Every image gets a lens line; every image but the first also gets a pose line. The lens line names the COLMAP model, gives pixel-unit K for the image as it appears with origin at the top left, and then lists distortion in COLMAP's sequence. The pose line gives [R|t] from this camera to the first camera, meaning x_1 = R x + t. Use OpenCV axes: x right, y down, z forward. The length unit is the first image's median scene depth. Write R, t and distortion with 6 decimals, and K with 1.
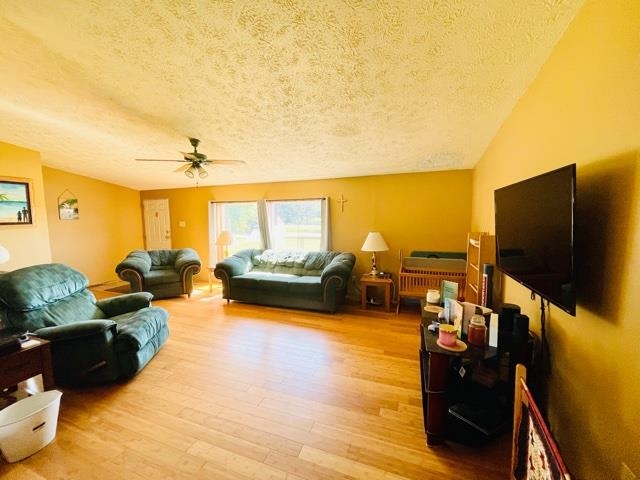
lens RADIAL K [[257.4, 0, 316.3], [0, 257.4, 240.8], [0, 0, 1]] dist [-0.000092, 0.000144]
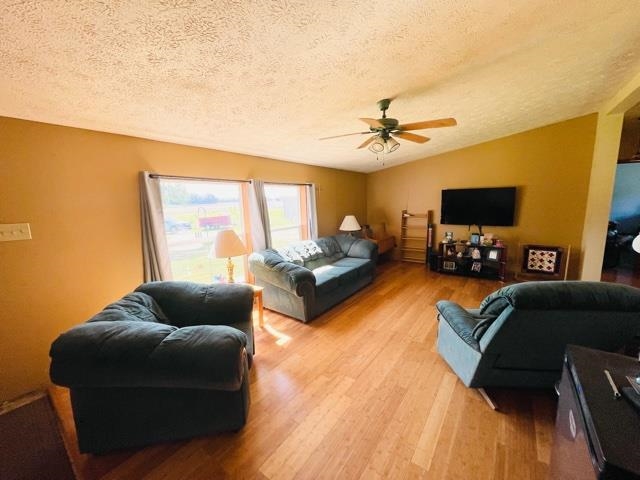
lens RADIAL K [[257.4, 0, 316.3], [0, 257.4, 240.8], [0, 0, 1]] dist [-0.000092, 0.000144]
pose [[0.287999, -0.138827, 0.947515, -1.062701], [0.111190, 0.987592, 0.110902, -0.070762], [-0.951154, 0.073414, 0.299861, 0.810249]]
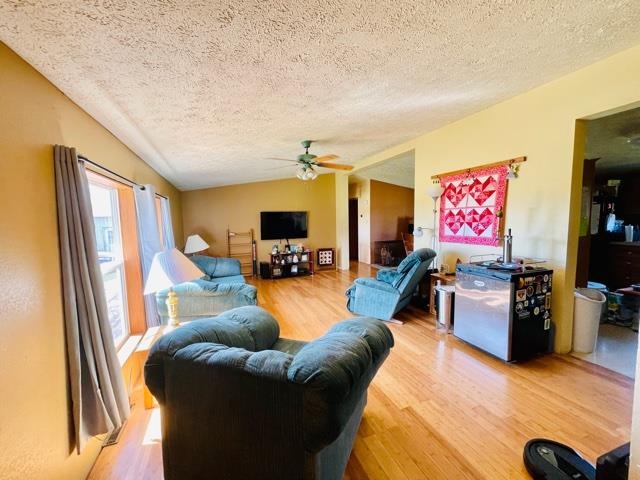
lens RADIAL K [[254.6, 0, 318.9], [0, 254.6, 246.2], [0, 0, 1]] dist [0.000758, 0.000044]
pose [[-0.661388, -0.049679, 0.748396, -1.031247], [0.099849, 0.983091, 0.153499, -0.108662], [-0.743368, 0.176249, -0.645245, 1.374790]]
